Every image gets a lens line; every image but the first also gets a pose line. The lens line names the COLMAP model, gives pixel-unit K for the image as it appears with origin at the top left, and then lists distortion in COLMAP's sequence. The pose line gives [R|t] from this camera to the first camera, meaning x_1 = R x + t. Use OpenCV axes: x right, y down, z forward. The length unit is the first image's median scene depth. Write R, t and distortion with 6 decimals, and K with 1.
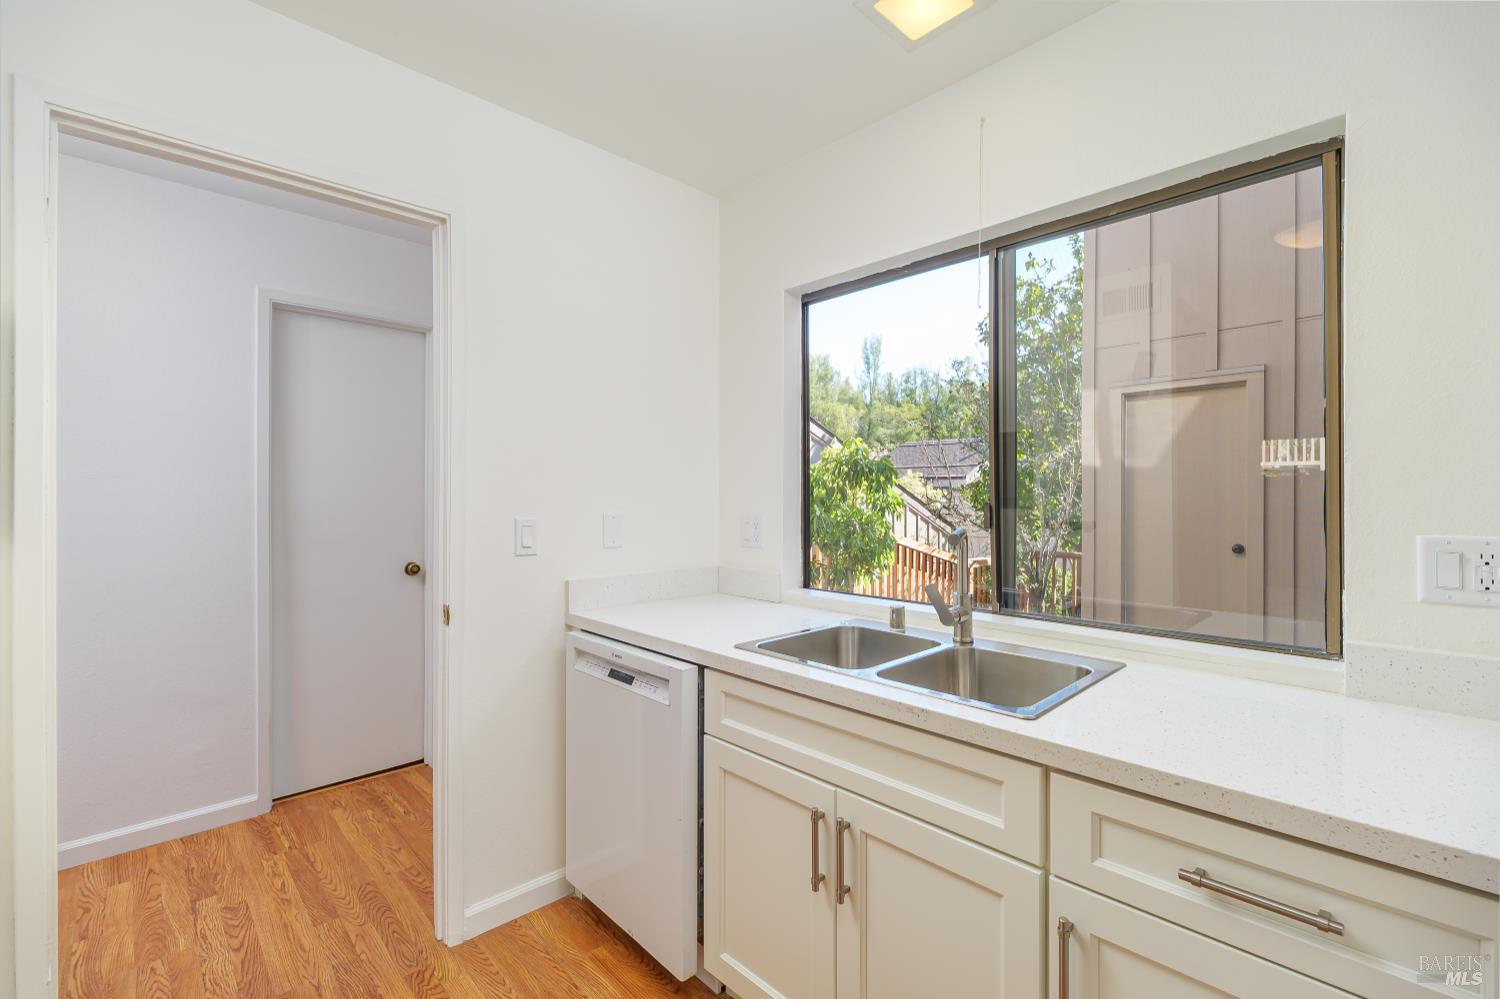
lens RADIAL K [[656.9, 0, 761.8], [0, 656.9, 496.0], [0, 0, 1]] dist [-0.005174, -0.000365]
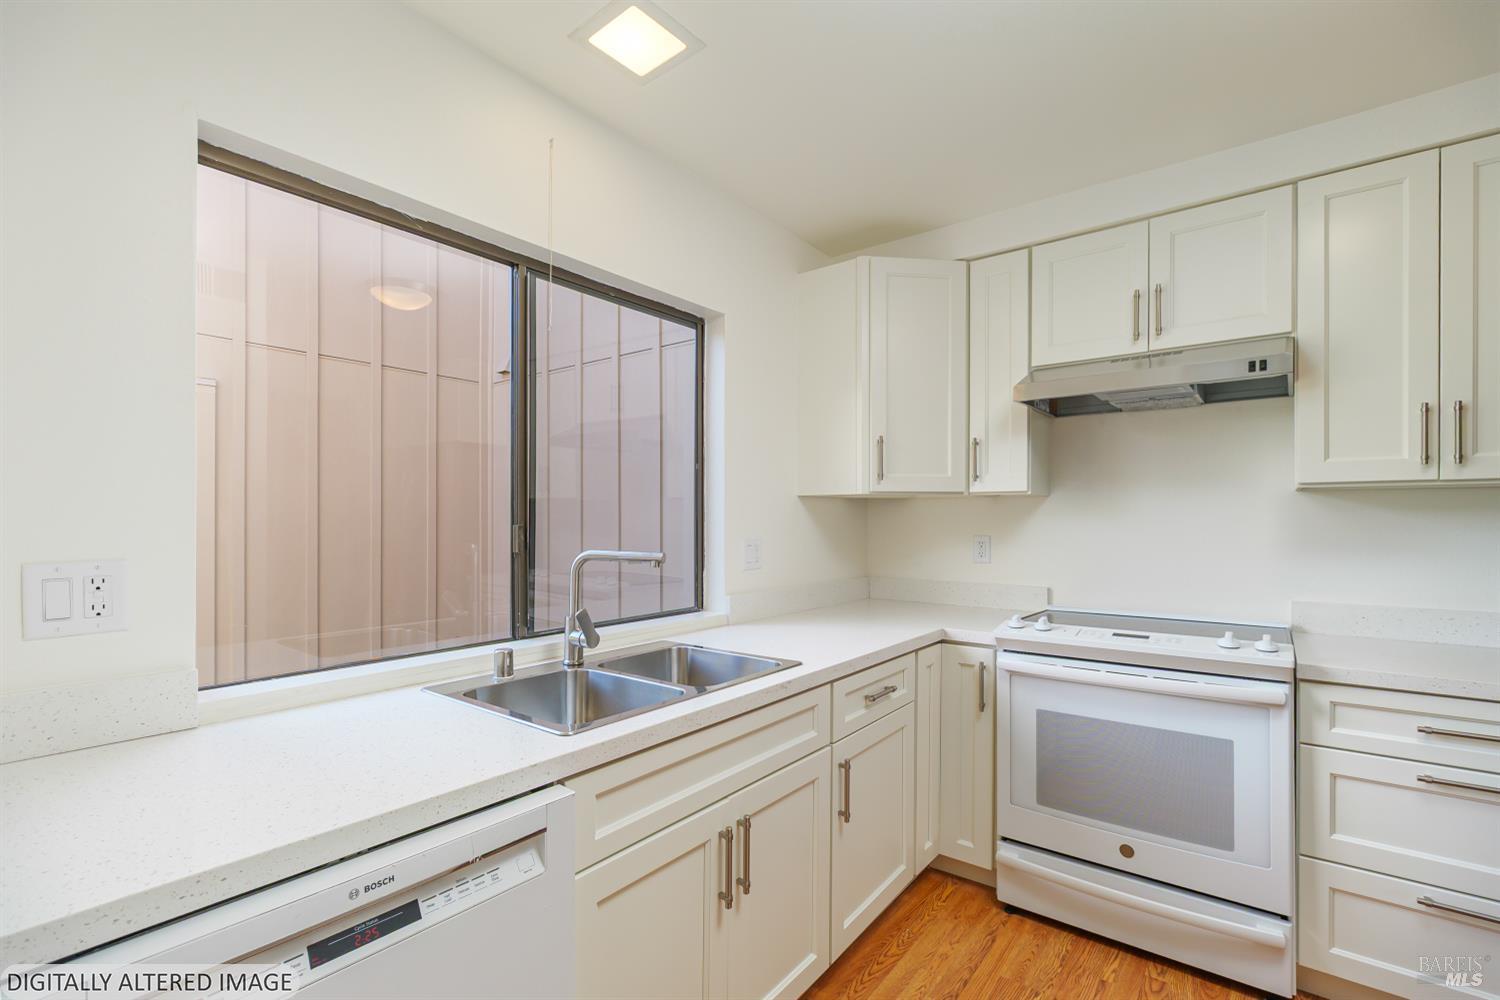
lens RADIAL K [[668.1, 0, 753.5], [0, 668.1, 524.9], [0, 0, 1]] dist [-0.001869, -0.000138]
pose [[-0.133823, -0.004479, 0.990995, -0.755303], [0.006369, 0.999965, 0.005379, 0.005231], [-0.990985, 0.007031, -0.133790, 0.885508]]
